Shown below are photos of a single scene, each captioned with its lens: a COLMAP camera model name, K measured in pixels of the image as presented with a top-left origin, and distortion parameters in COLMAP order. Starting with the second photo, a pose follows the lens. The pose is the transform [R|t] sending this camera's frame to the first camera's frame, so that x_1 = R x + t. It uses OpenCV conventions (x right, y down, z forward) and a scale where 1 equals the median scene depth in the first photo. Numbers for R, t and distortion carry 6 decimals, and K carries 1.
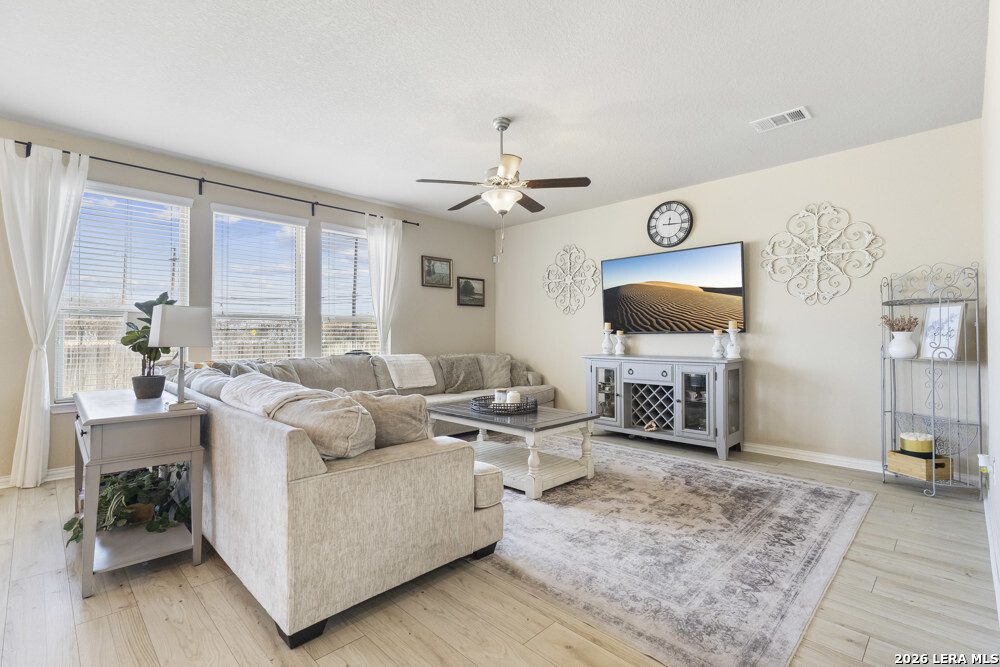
lens RADIAL K [[461.6, 0, 498.4], [0, 461.6, 329.9], [0, 0, 1]] dist [-0.001615, 0.002356]
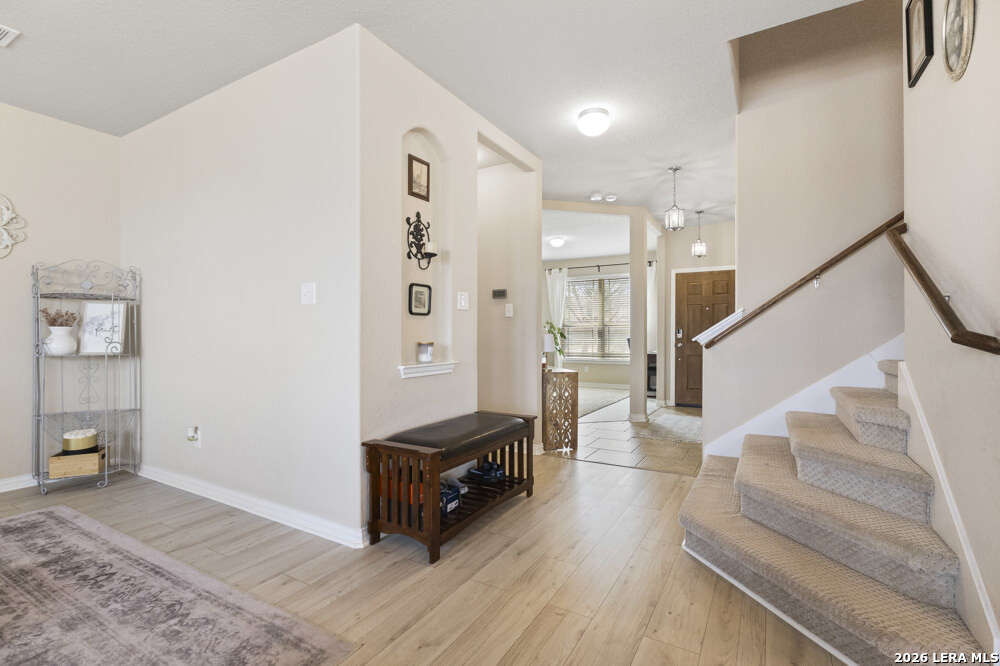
lens RADIAL K [[461.6, 0, 496.8], [0, 461.6, 332.7], [0, 0, 1]] dist [-0.001615, 0.002356]
pose [[-0.249904, 0.005487, 0.968255, -0.236406], [-0.012377, 0.999884, -0.008860, 0.012193], [-0.968191, -0.014198, -0.249807, 0.342446]]
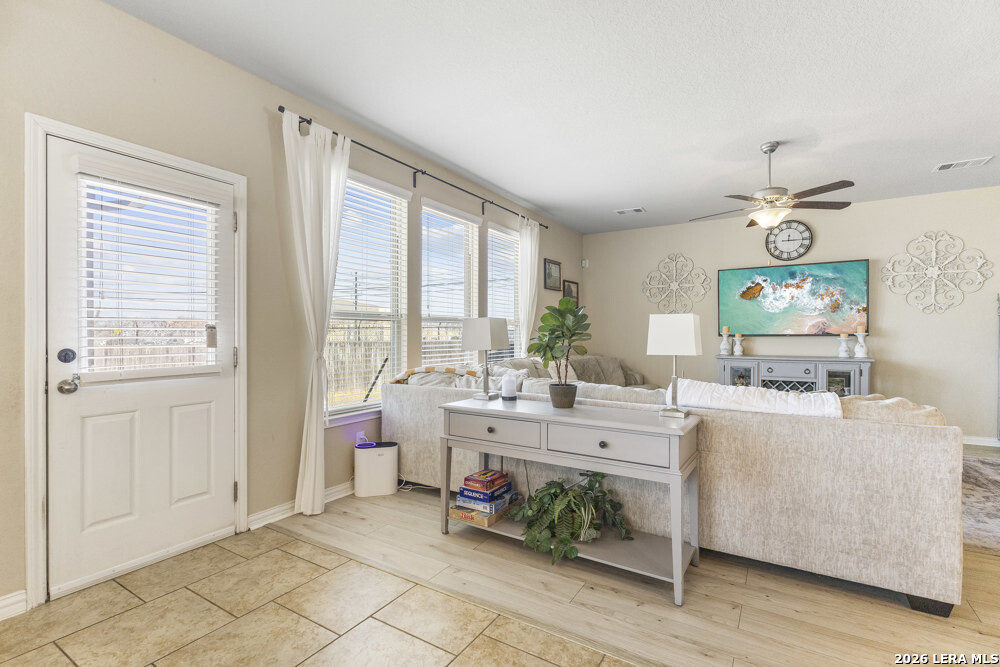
lens RADIAL K [[461.6, 0, 498.0], [0, 461.6, 335.1], [0, 0, 1]] dist [-0.001615, 0.002356]
pose [[0.975147, 0.000979, 0.221556, -0.765183], [-0.003901, 0.999911, 0.012752, -0.008868], [-0.221524, -0.013300, 0.975064, 0.056540]]
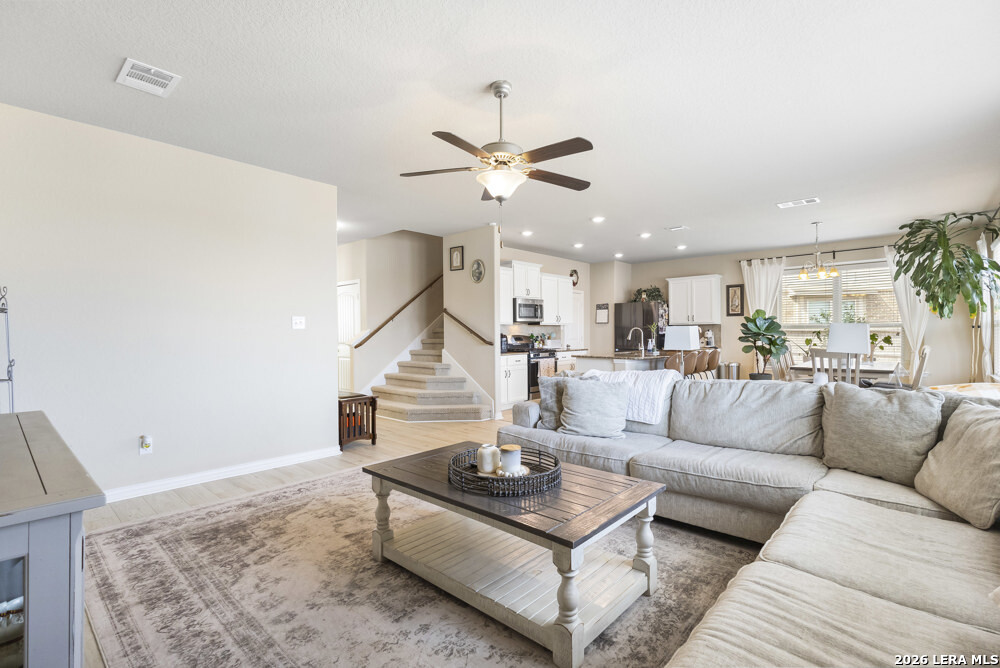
lens RADIAL K [[461.6, 0, 498.5], [0, 461.6, 336.2], [0, 0, 1]] dist [-0.001615, 0.002356]
pose [[-0.998988, 0.007518, -0.044354, 0.044718], [0.007749, 0.999957, -0.005037, -0.004731], [0.044314, -0.005376, -0.999003, 1.600149]]
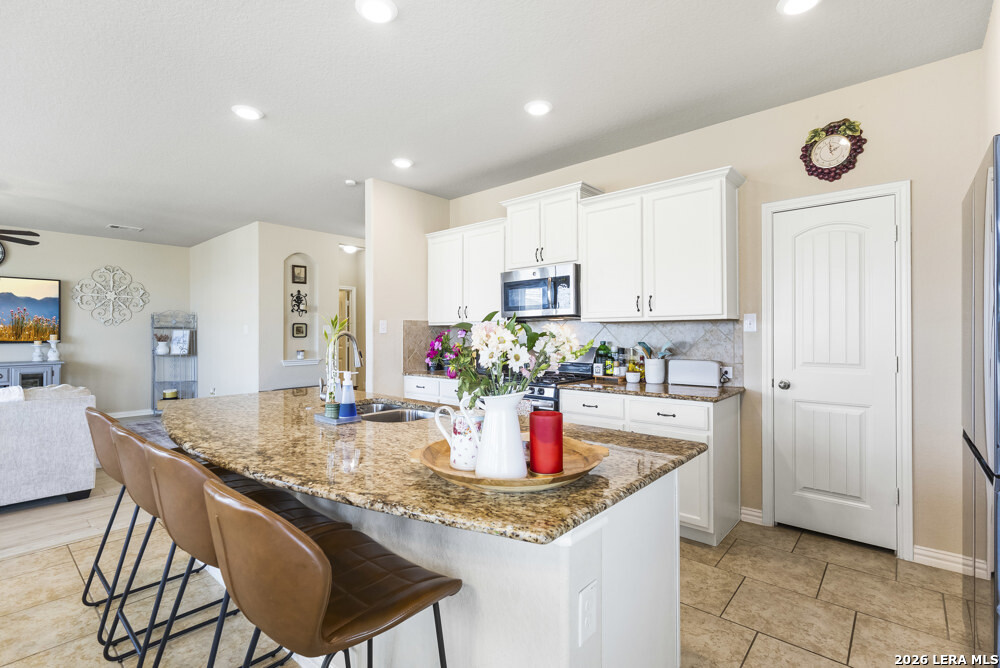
lens RADIAL K [[461.6, 0, 497.6], [0, 461.6, 333.8], [0, 0, 1]] dist [-0.001615, 0.002356]
pose [[-0.064255, 0.002589, 0.997930, -1.165420], [-0.012088, 0.999921, -0.003373, -0.038673], [-0.997860, -0.012280, -0.064219, -0.328178]]
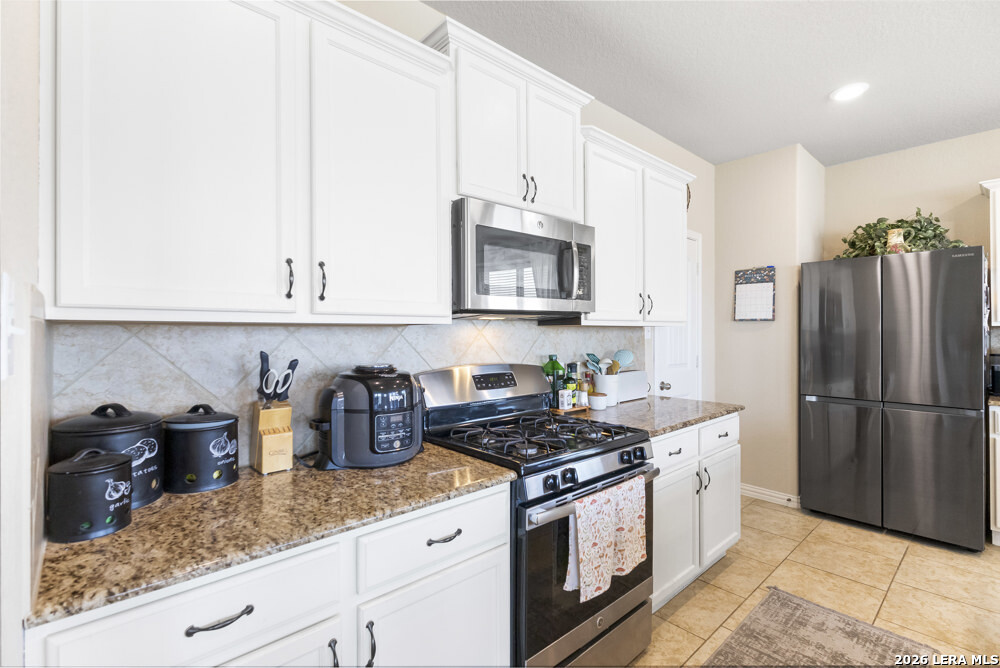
lens RADIAL K [[461.6, 0, 497.3], [0, 461.6, 330.5], [0, 0, 1]] dist [-0.001615, 0.002356]
pose [[-0.998480, 0.004589, 0.054923, -0.175464], [0.003625, 0.999838, -0.017634, -0.051231], [-0.054995, -0.017408, -0.998335, 0.017663]]
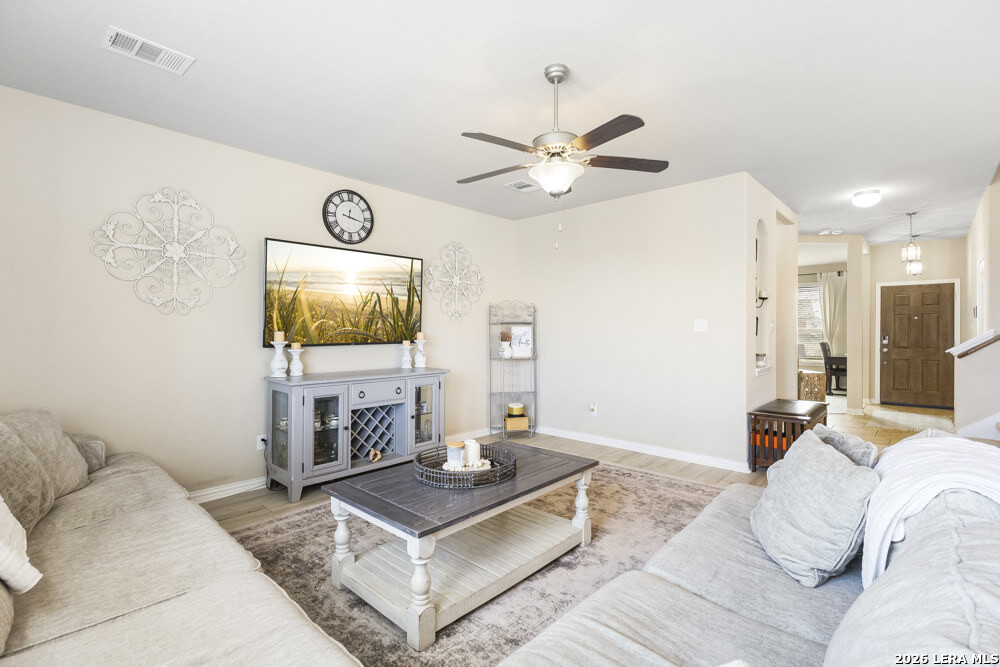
lens RADIAL K [[461.6, 0, 498.7], [0, 461.6, 330.5], [0, 0, 1]] dist [-0.001615, 0.002356]
pose [[-0.035734, 0.001617, 0.999360, -0.647164], [-0.011796, 0.999928, -0.002040, -0.026838], [-0.999292, -0.011861, -0.035713, 0.985288]]
